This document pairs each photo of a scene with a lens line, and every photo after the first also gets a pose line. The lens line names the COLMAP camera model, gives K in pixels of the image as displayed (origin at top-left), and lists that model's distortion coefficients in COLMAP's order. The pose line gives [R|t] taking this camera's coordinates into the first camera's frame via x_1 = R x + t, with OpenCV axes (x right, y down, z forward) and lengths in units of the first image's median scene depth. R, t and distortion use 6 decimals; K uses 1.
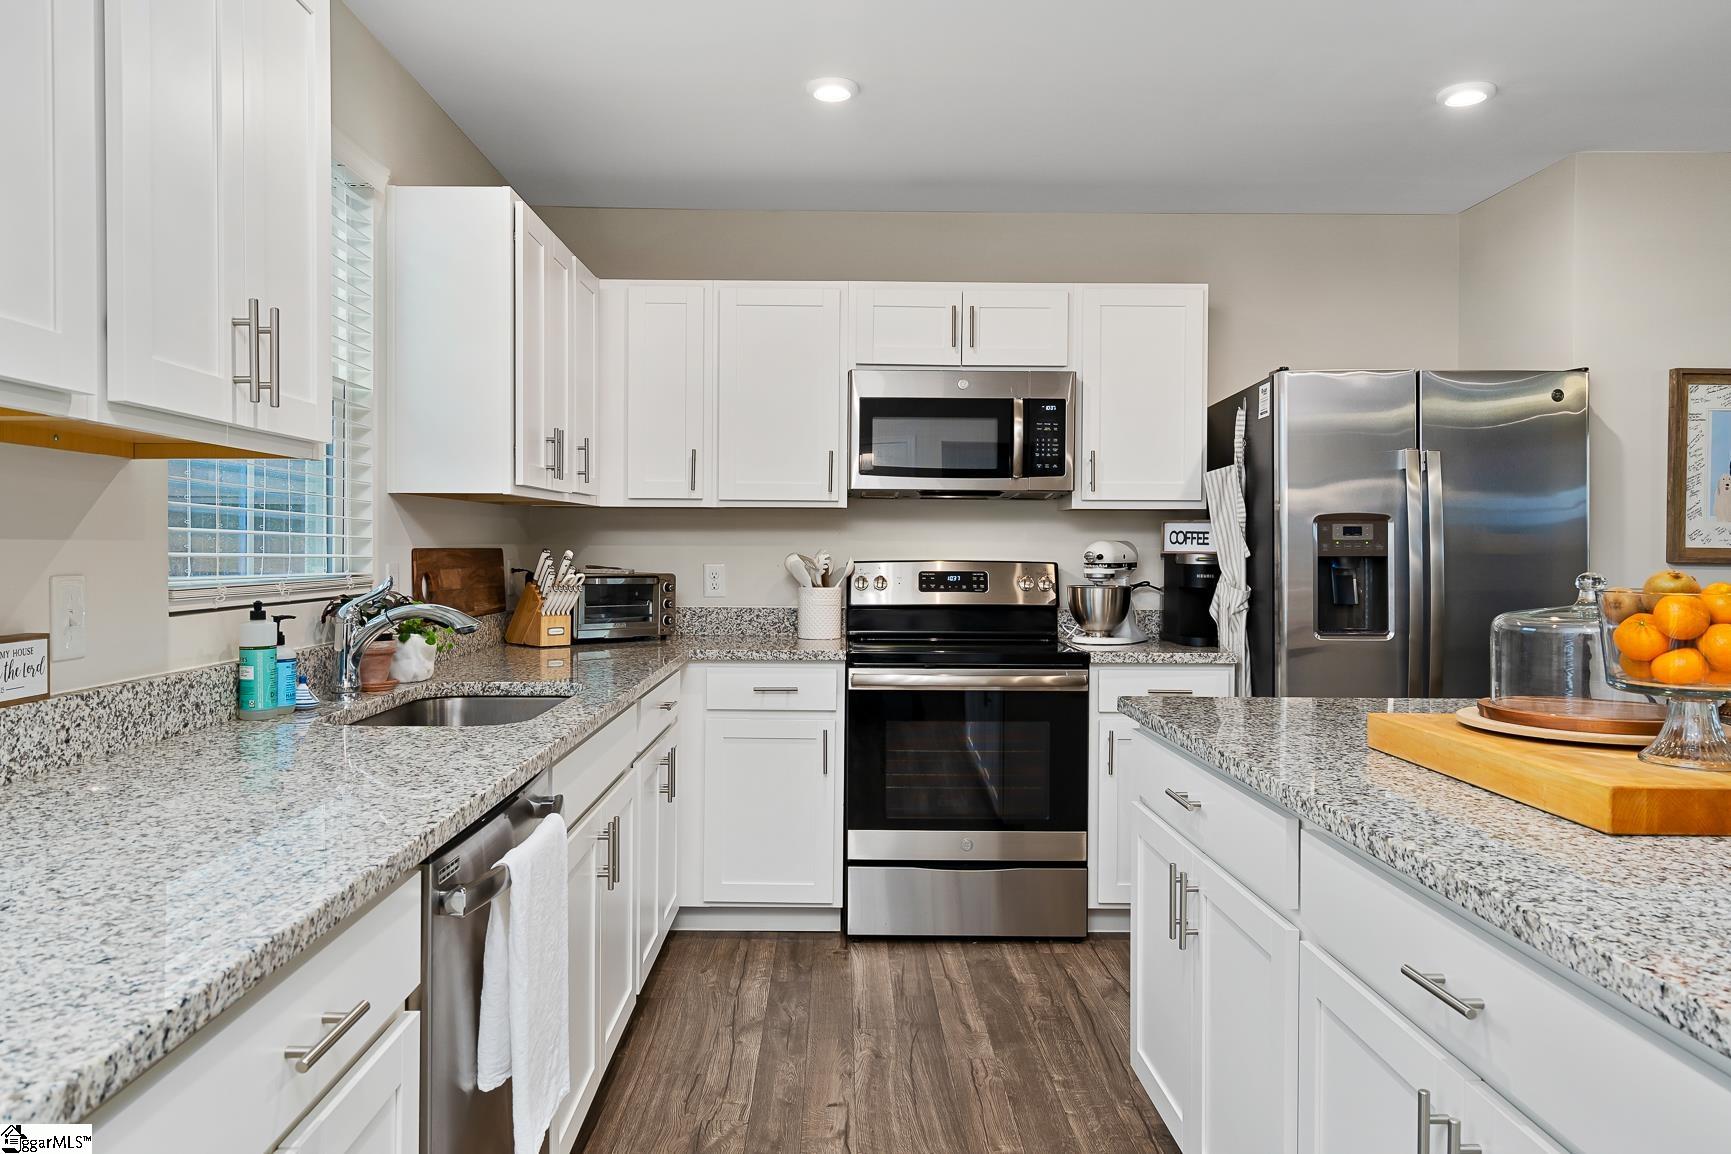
lens RADIAL K [[1156.3, 0, 869.3], [0, 1156.3, 572.9], [0, 0, 1]] dist [-0.002271, -0.000573]
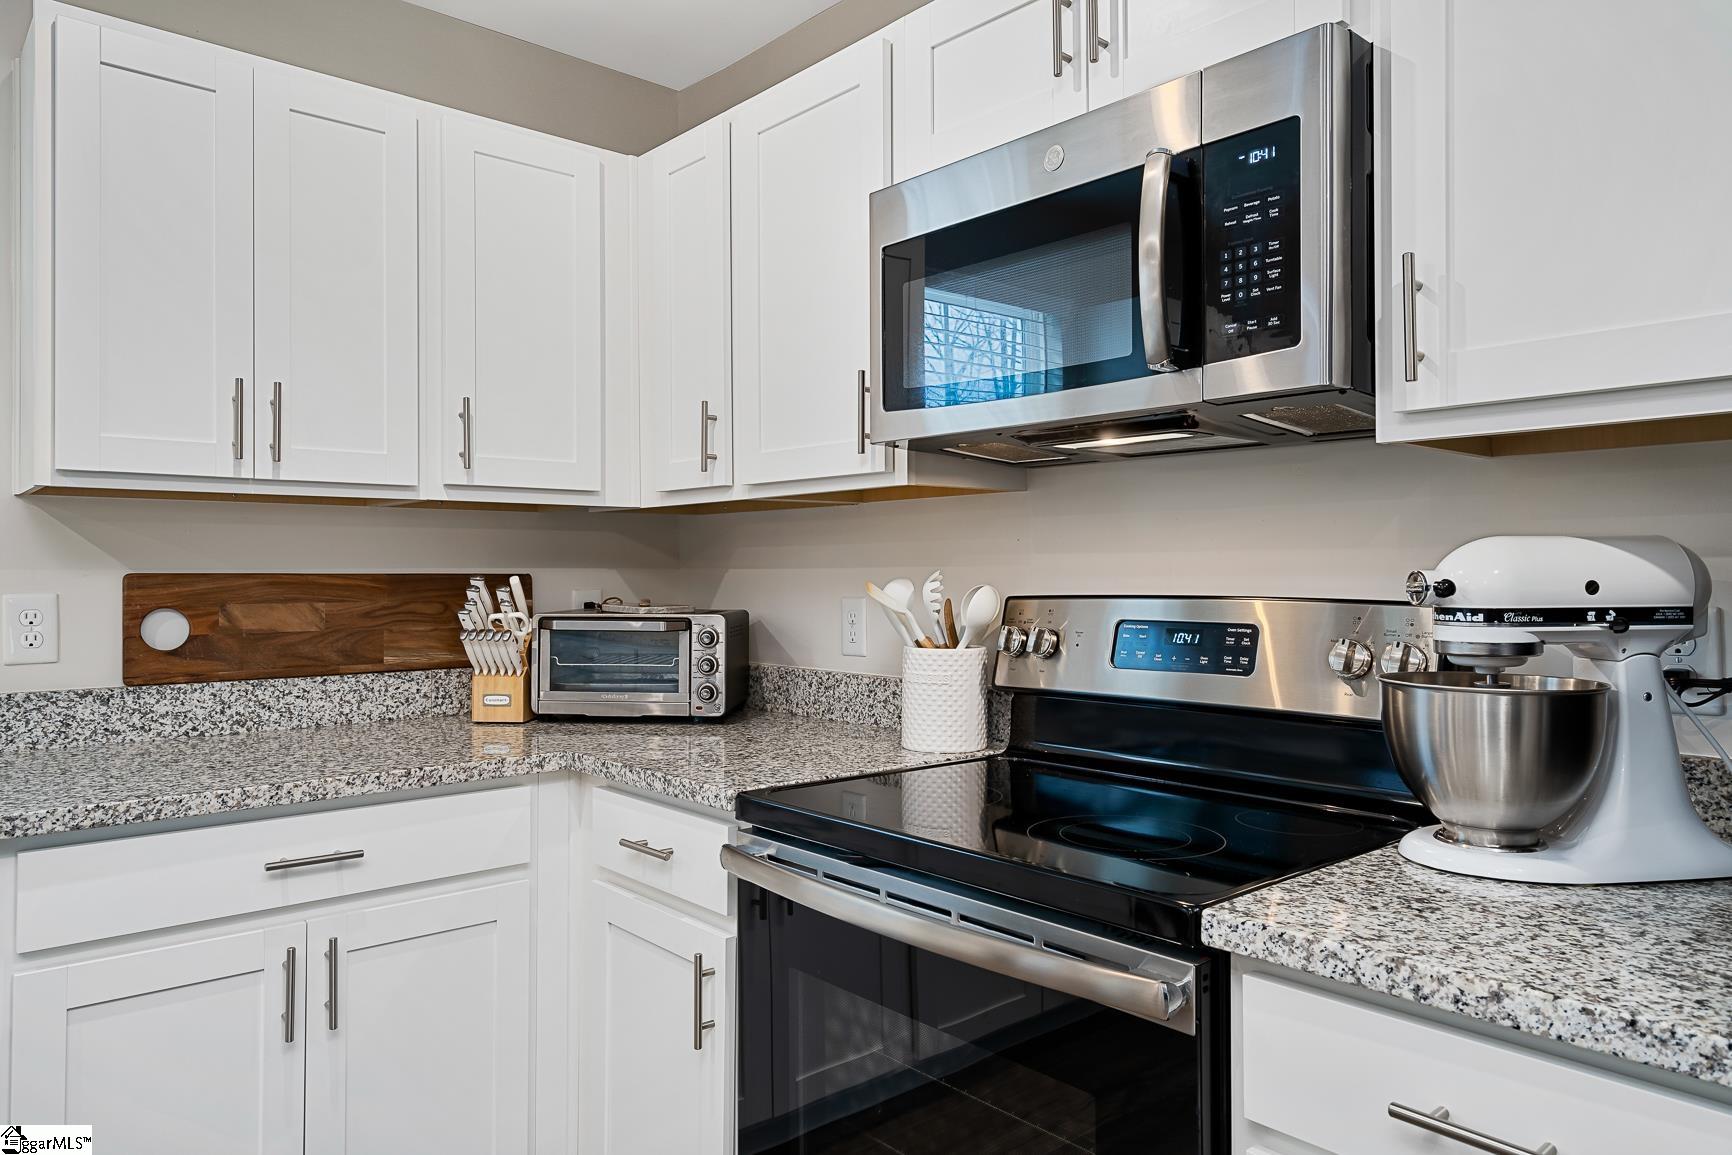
lens RADIAL K [[1143.6, 0, 861.4], [0, 1143.6, 566.0], [0, 0, 1]] dist [-0.002299, 0.000540]
pose [[0.658271, -0.011067, -0.752700, 0.333087], [-0.011489, 0.999628, -0.024746, -0.010740], [0.752694, 0.024937, 0.657898, 0.689710]]
